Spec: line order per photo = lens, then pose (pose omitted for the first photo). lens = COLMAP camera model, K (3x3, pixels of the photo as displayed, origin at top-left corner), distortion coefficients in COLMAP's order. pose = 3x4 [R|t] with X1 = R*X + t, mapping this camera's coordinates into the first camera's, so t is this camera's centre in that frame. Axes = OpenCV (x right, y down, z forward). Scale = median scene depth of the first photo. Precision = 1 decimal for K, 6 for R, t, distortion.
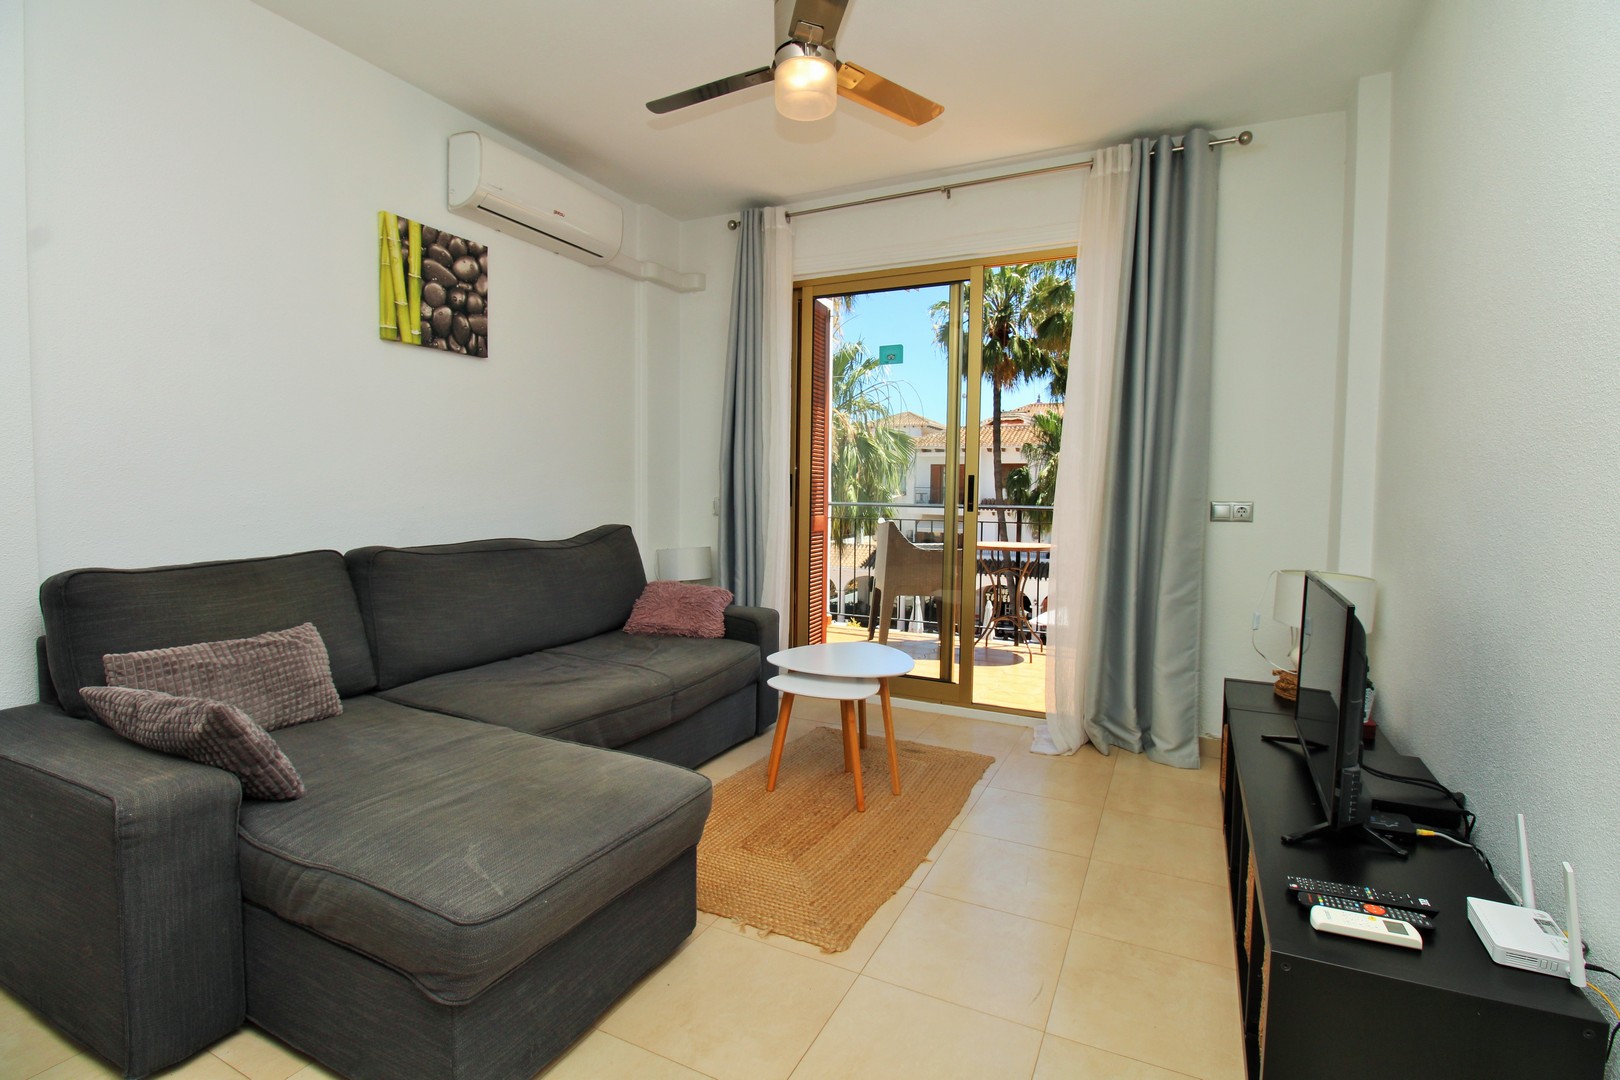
lens RADIAL K [[749.5, 0, 810.0], [0, 749.5, 539.3], [0, 0, 1]] dist [-0.006568, -0.008503]
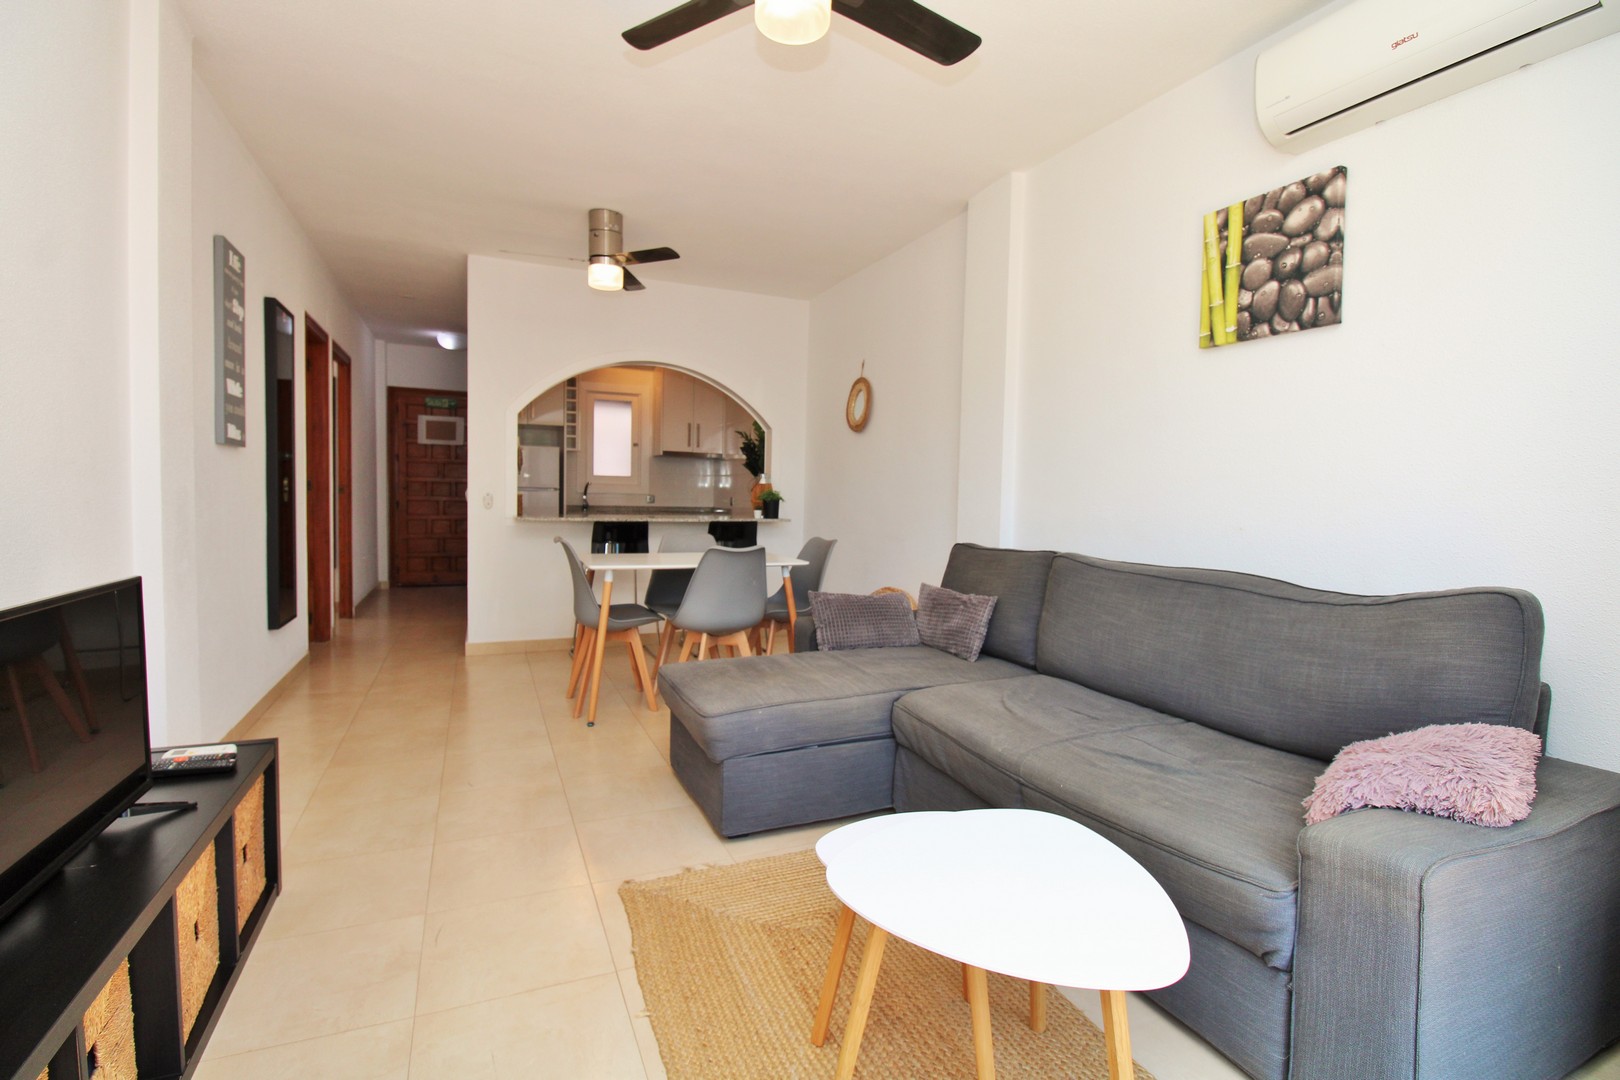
lens RADIAL K [[749.5, 0, 816.5], [0, 749.5, 538.7], [0, 0, 1]] dist [-0.006568, -0.008503]
pose [[-0.632863, 0.019952, -0.774007, 0.427860], [-0.082529, 0.992235, 0.093056, -0.067492], [0.769853, 0.122770, -0.626302, 1.103243]]
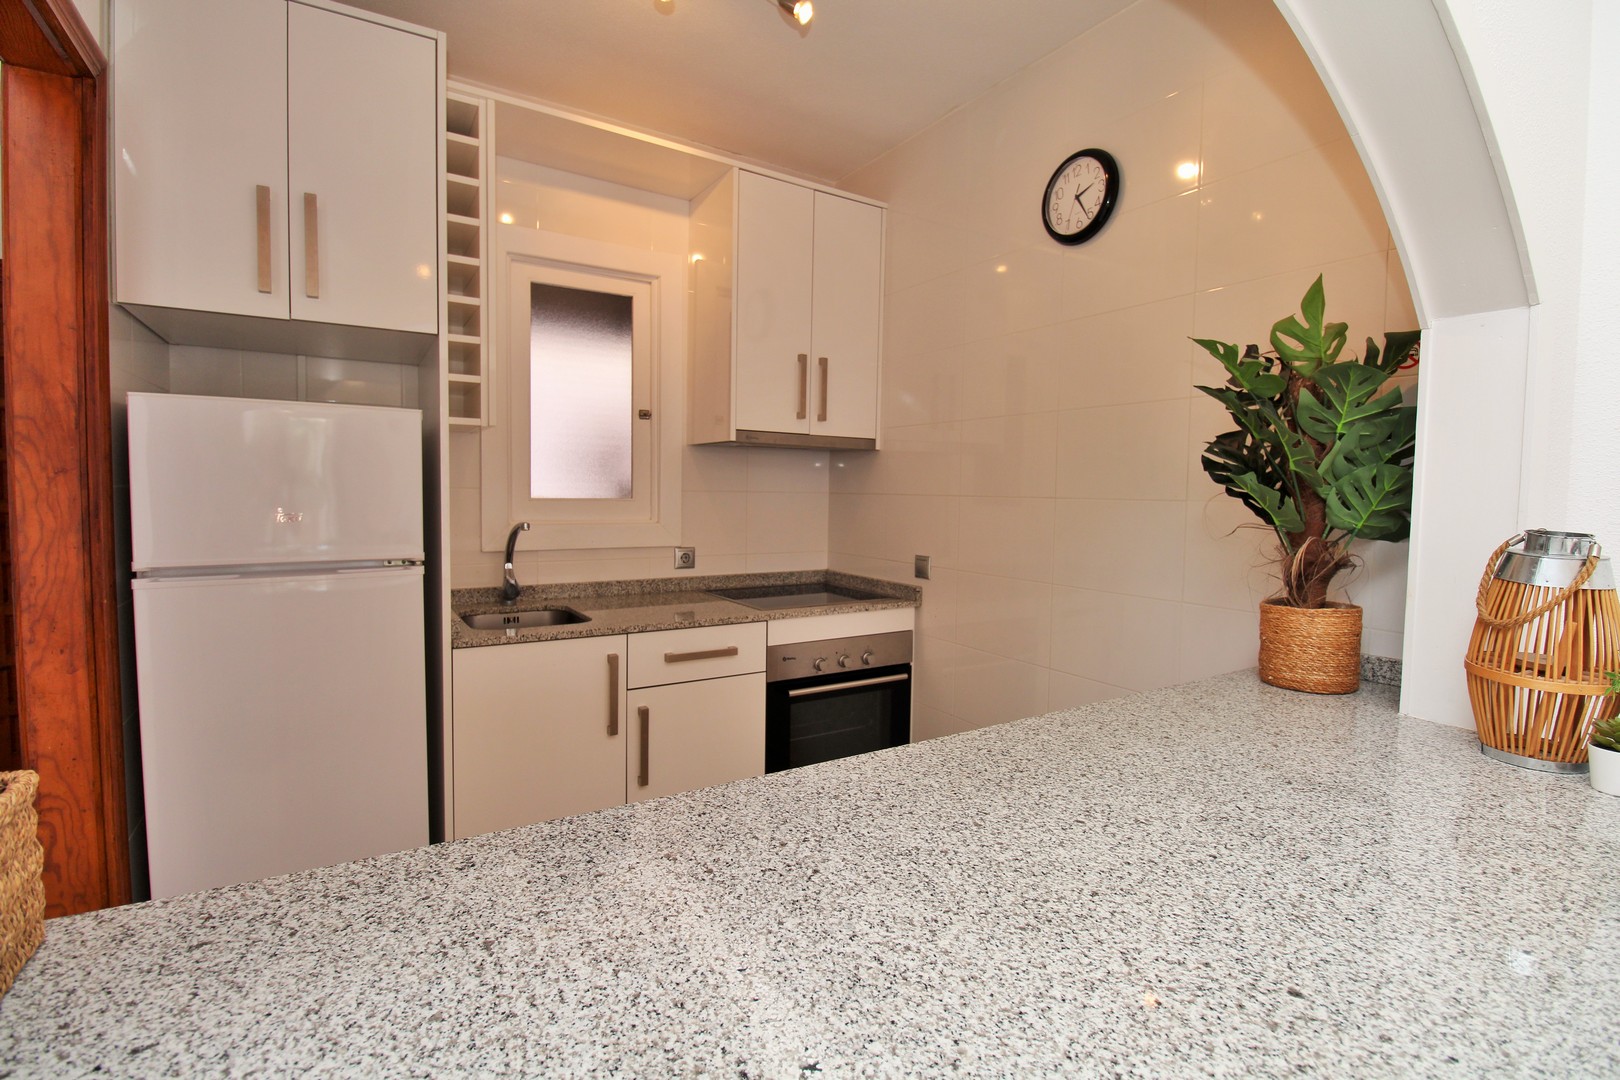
lens RADIAL K [[749.5, 0, 816.6], [0, 749.5, 534.6], [0, 0, 1]] dist [-0.006568, -0.008503]
pose [[-0.520824, 0.033524, -0.853006, -0.430443], [-0.079060, 0.993040, 0.087299, -0.046115], [0.849995, 0.112906, -0.514549, -0.263369]]
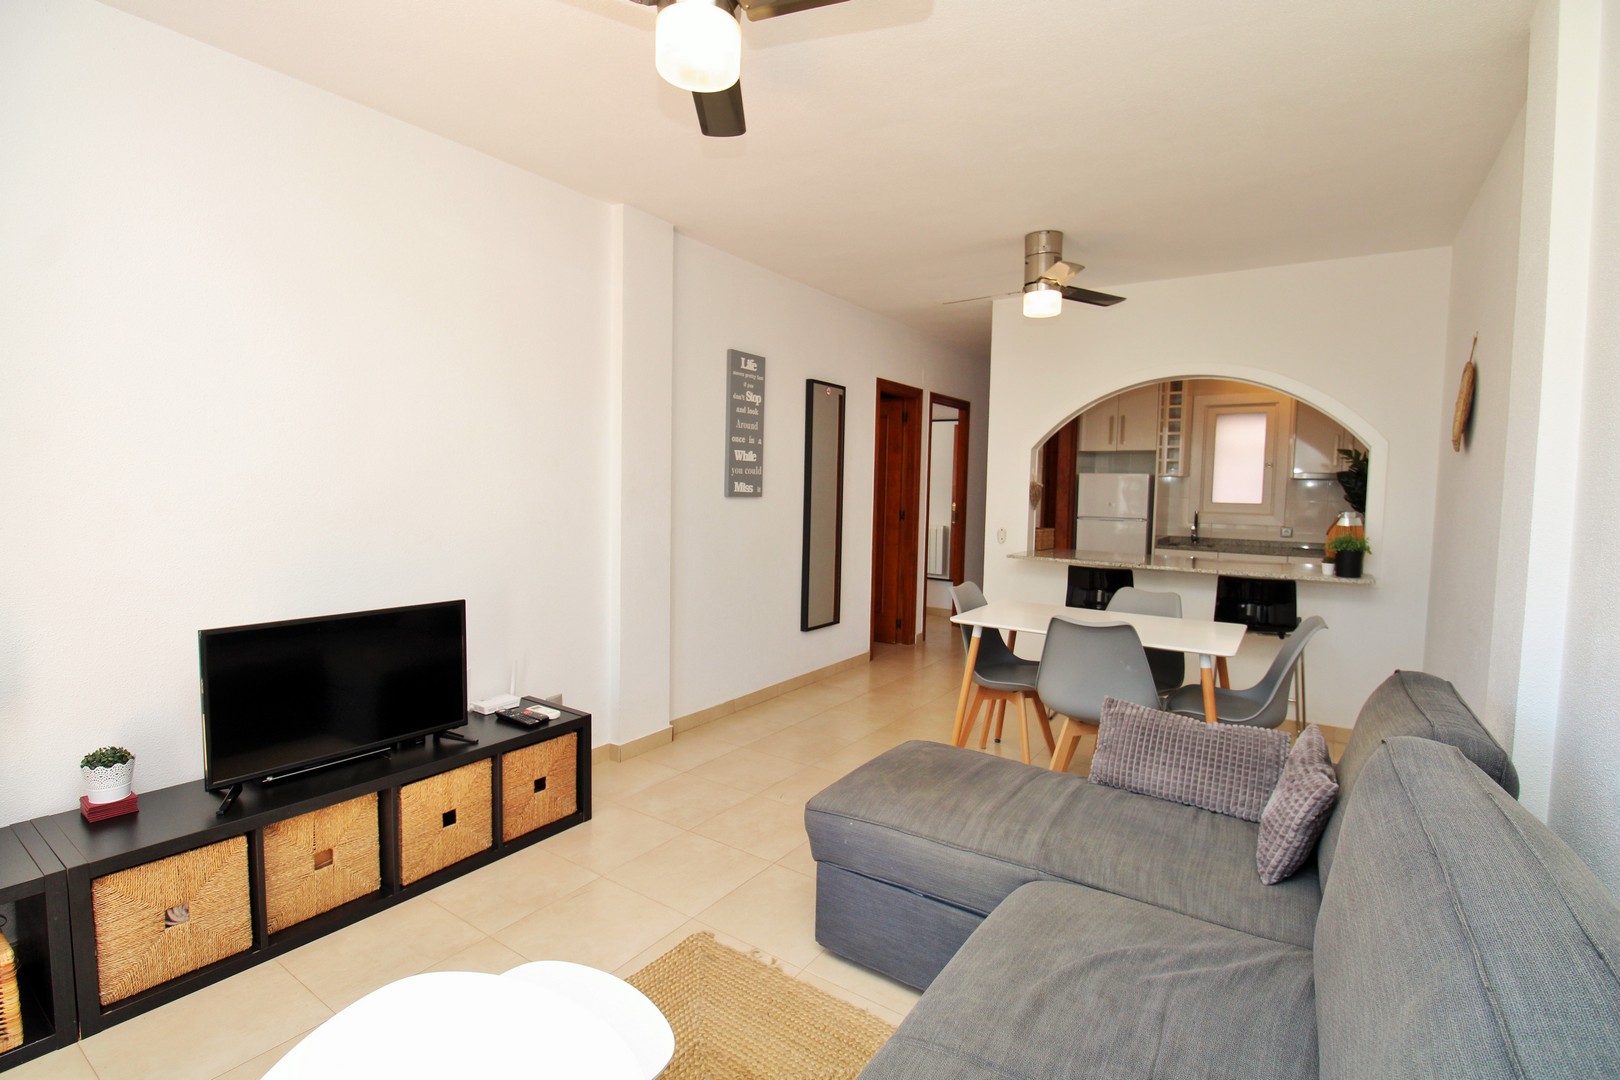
lens RADIAL K [[749.5, 0, 810.2], [0, 749.5, 529.1], [0, 0, 1]] dist [-0.006568, -0.008503]
pose [[-0.990369, -0.040032, 0.132537, -0.161792], [-0.022747, 0.991325, 0.129448, -0.157691], [-0.136569, 0.125187, -0.982689, 1.222447]]
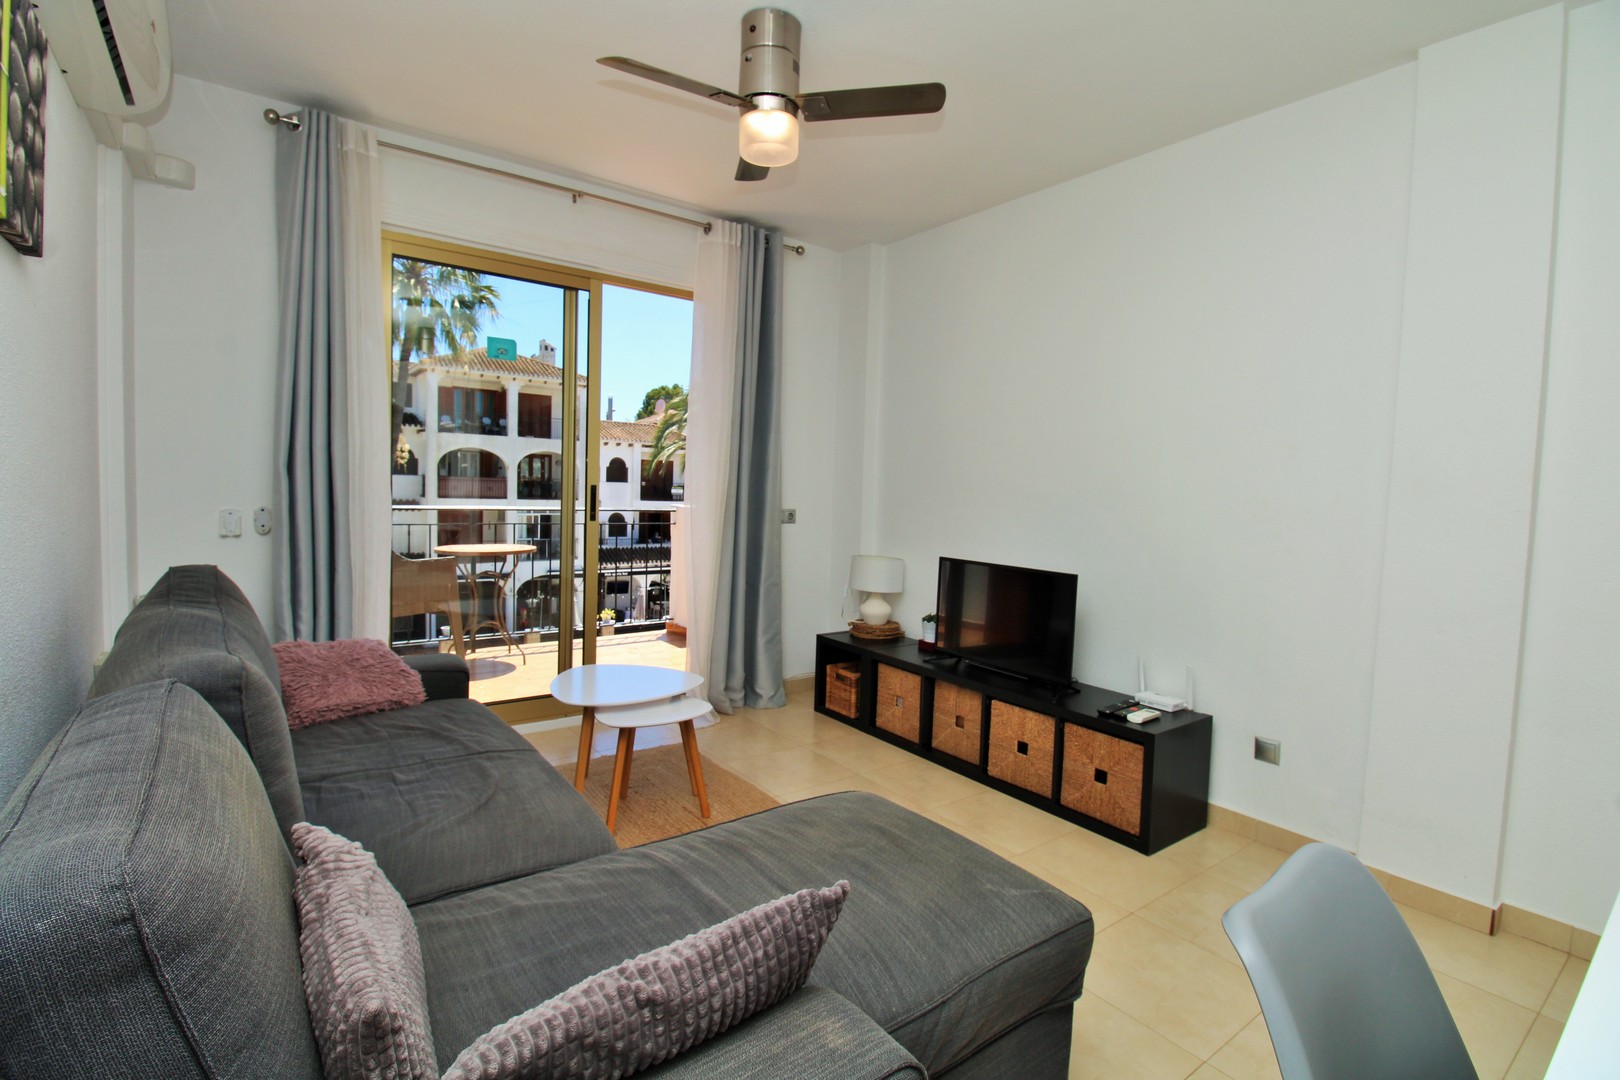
lens RADIAL K [[749.5, 0, 816.8], [0, 749.5, 535.2], [0, 0, 1]] dist [-0.006568, -0.008503]
pose [[0.452620, -0.053234, 0.890113, -0.650395], [0.032411, 0.998539, 0.043237, -0.061831], [-0.891114, 0.009279, 0.453684, 0.320980]]
